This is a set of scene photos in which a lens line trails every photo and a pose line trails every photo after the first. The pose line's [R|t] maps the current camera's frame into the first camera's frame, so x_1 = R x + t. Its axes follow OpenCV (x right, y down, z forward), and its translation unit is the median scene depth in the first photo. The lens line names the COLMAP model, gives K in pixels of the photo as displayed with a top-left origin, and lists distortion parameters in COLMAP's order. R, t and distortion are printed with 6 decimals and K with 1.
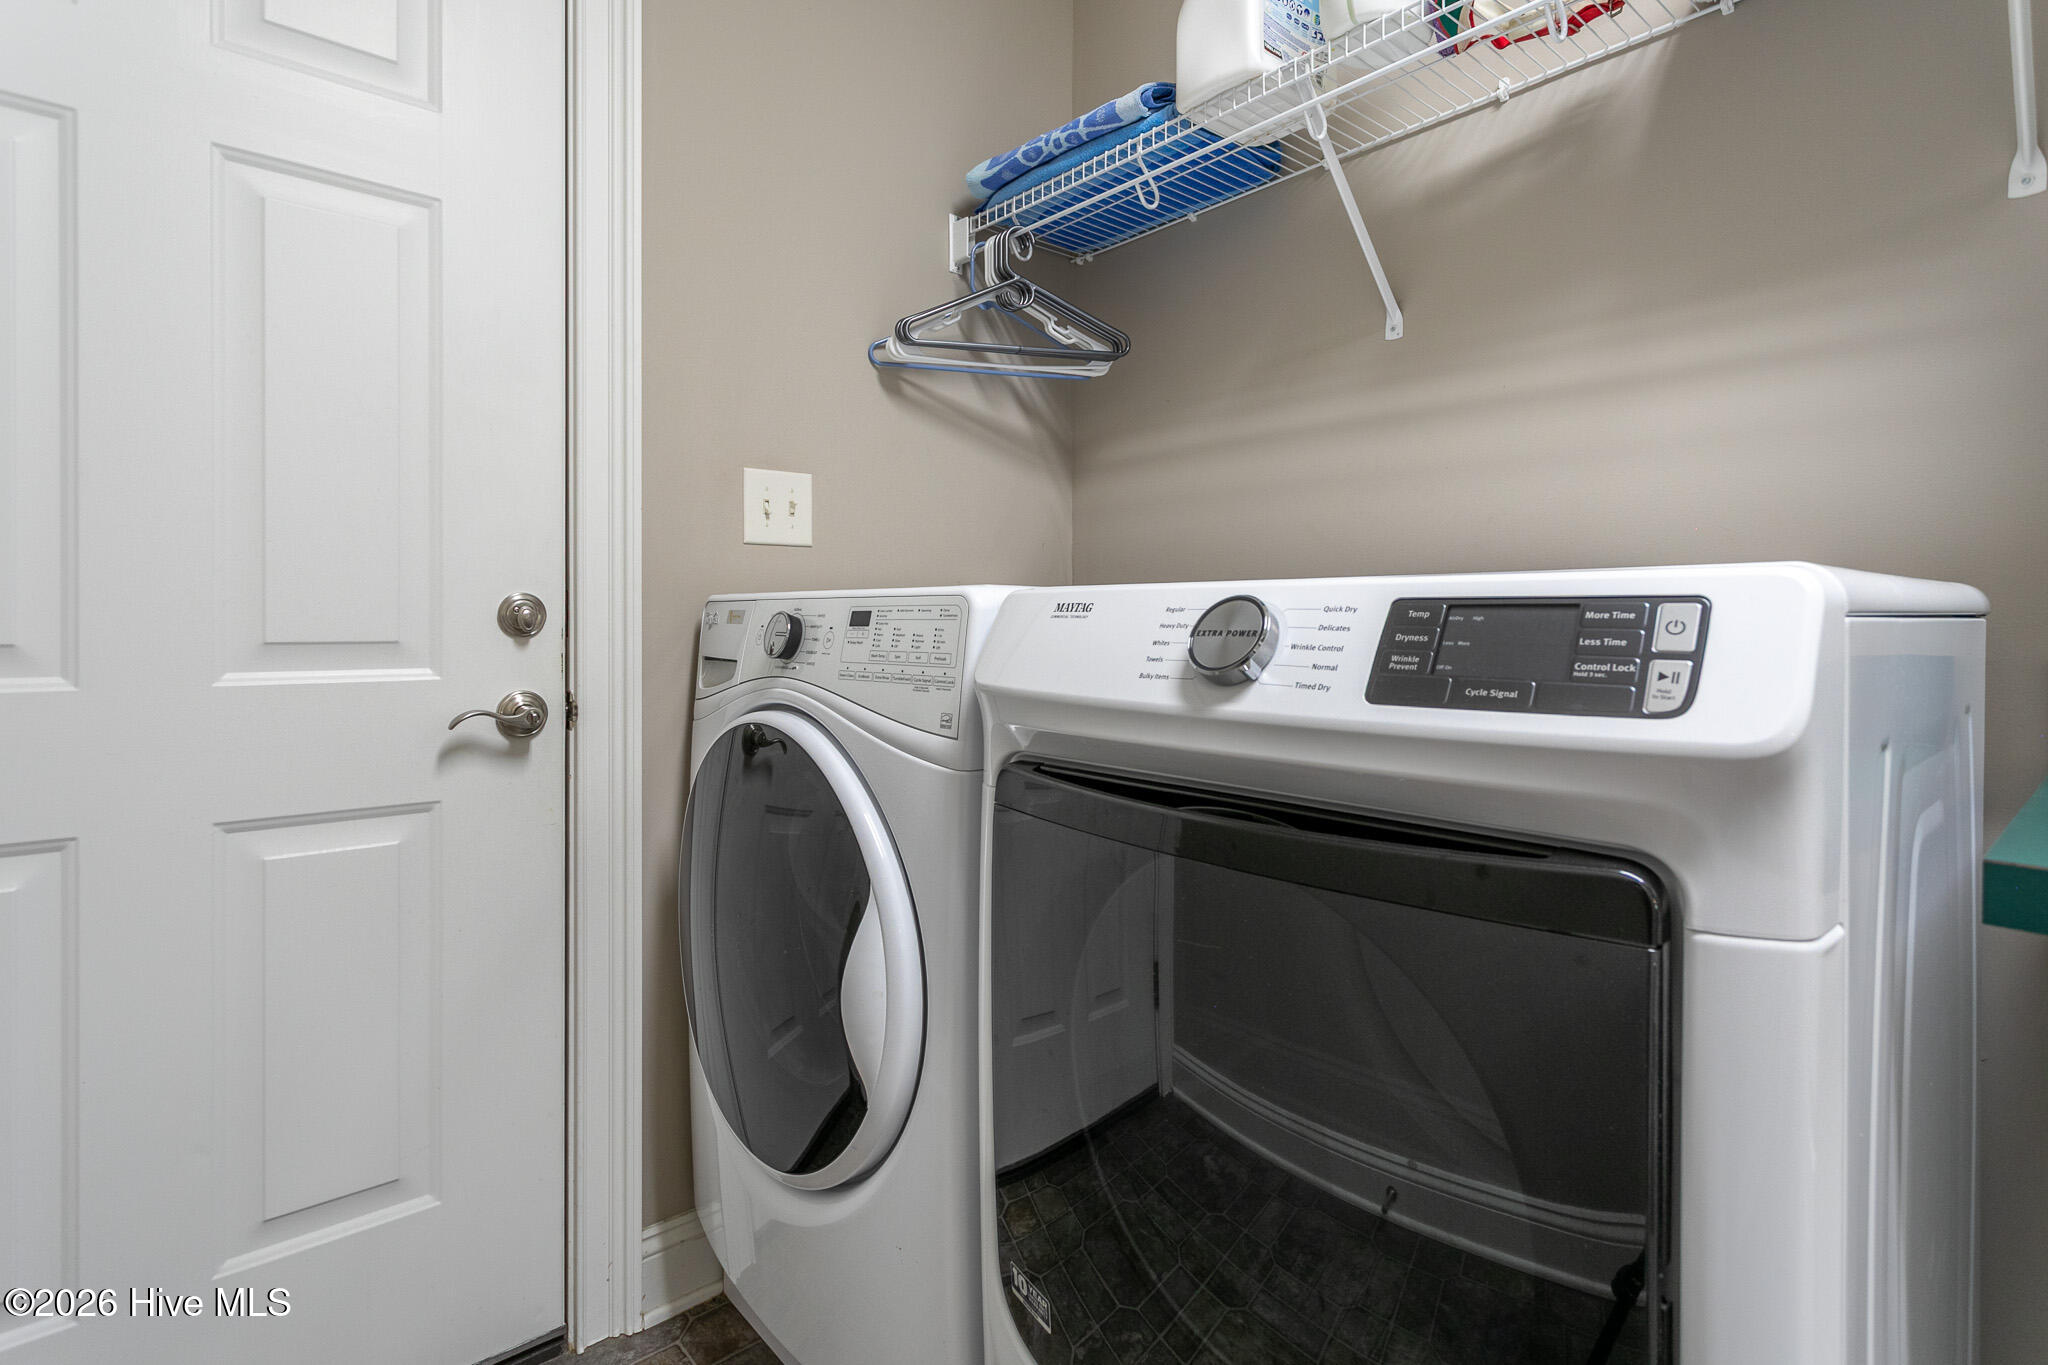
lens RADIAL K [[996.7, 0, 1020.8], [0, 996.7, 635.9], [0, 0, 1]] dist [0.005278, -0.000650]
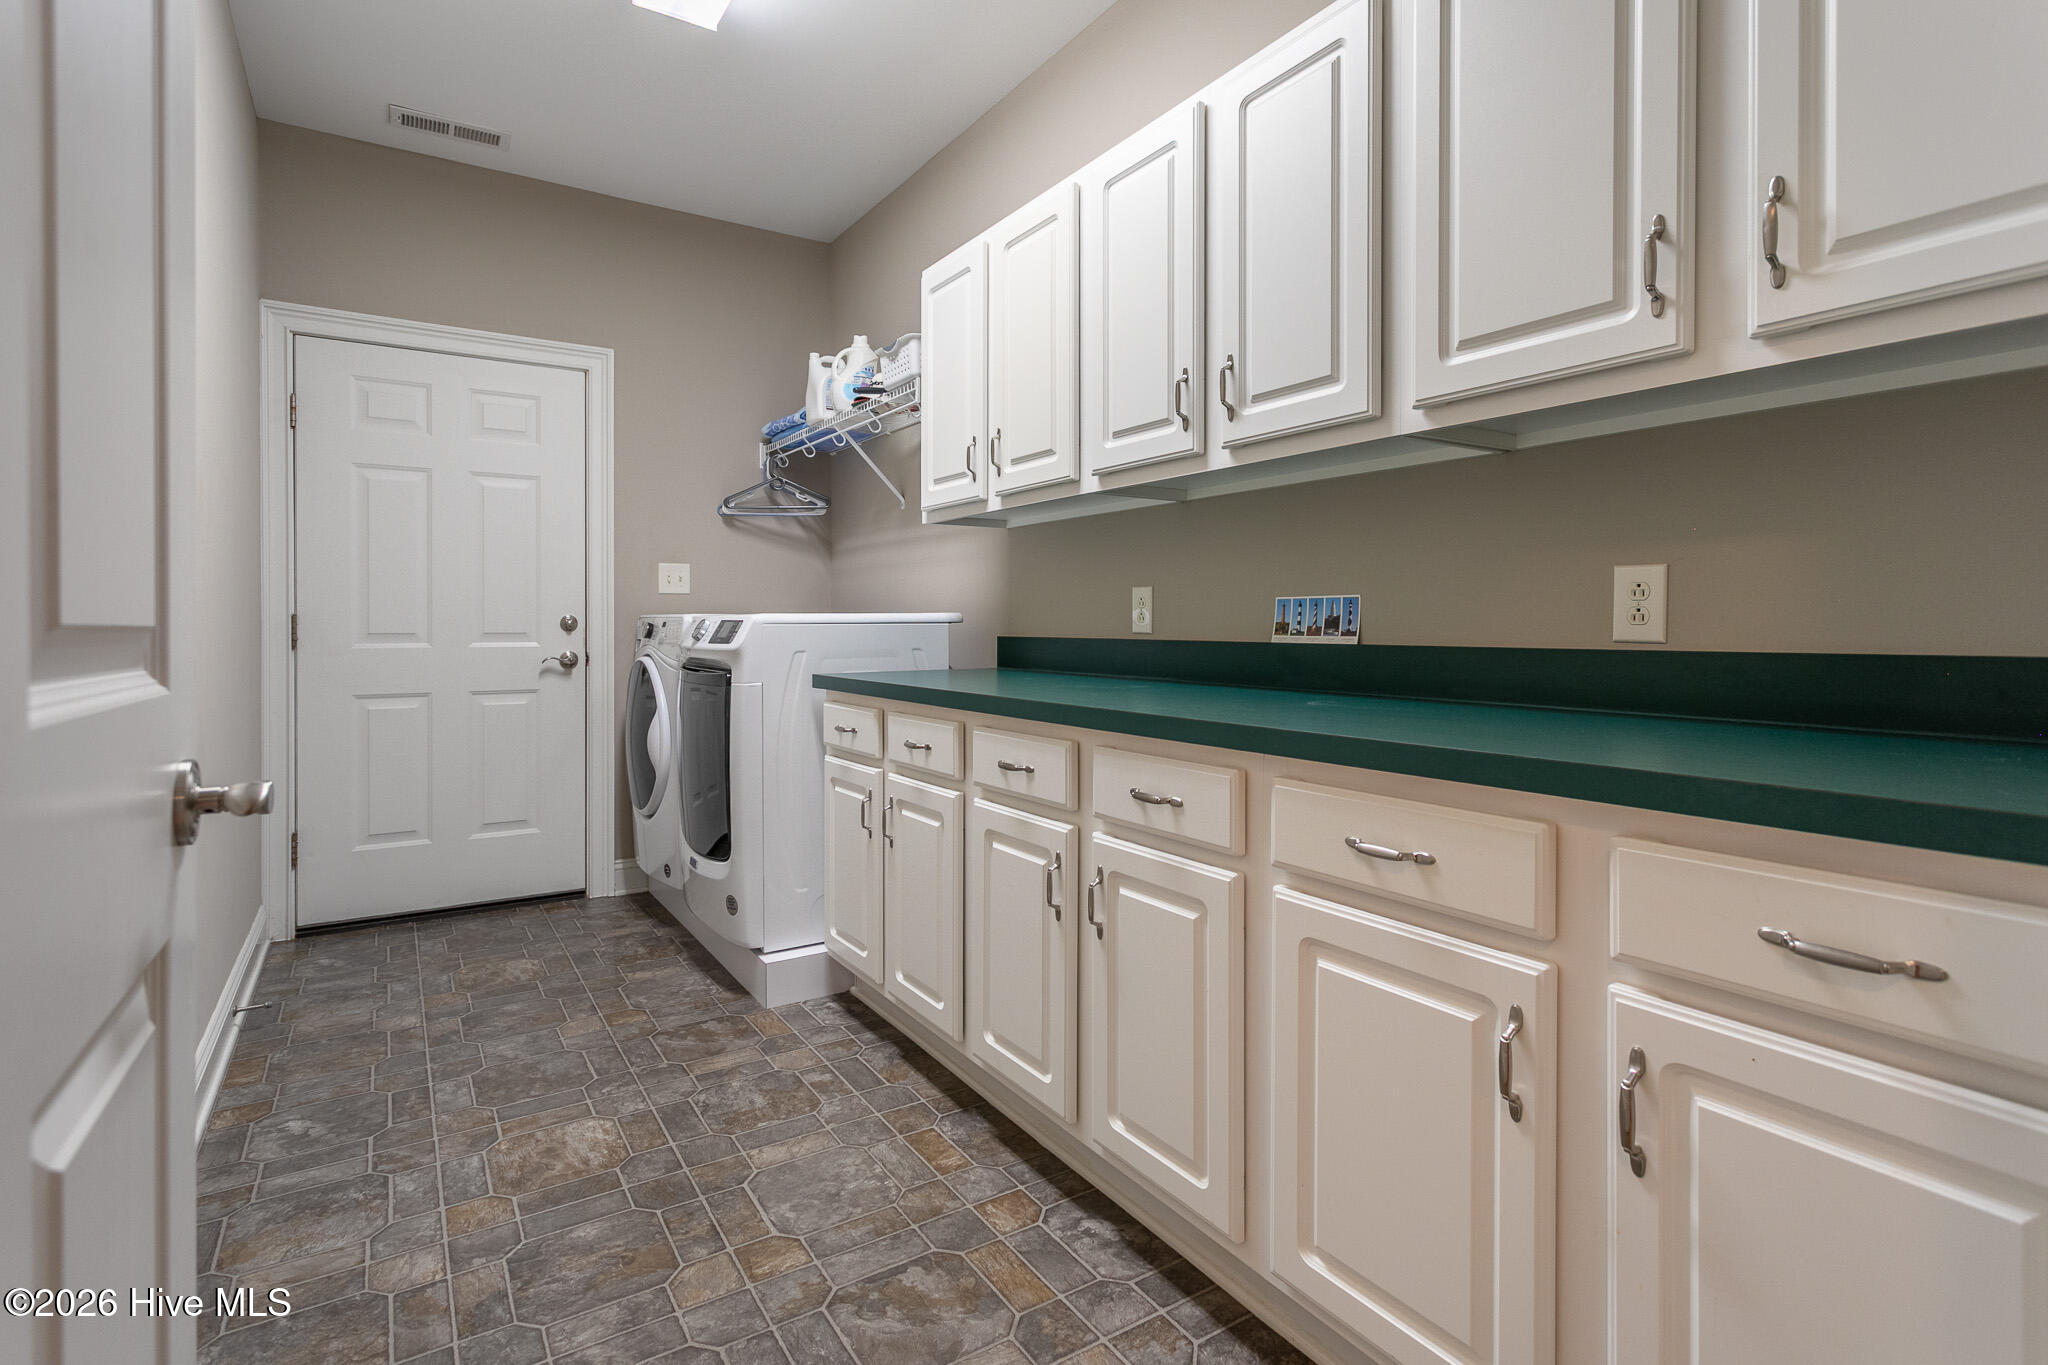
lens RADIAL K [[996.7, 0, 1019.2], [0, 996.7, 634.9], [0, 0, 1]] dist [0.005278, -0.000650]
pose [[0.989449, -0.001619, -0.144872, 1.115115], [0.001255, 0.999996, -0.002603, 0.019529], [0.144875, 0.002394, 0.989447, -1.523102]]
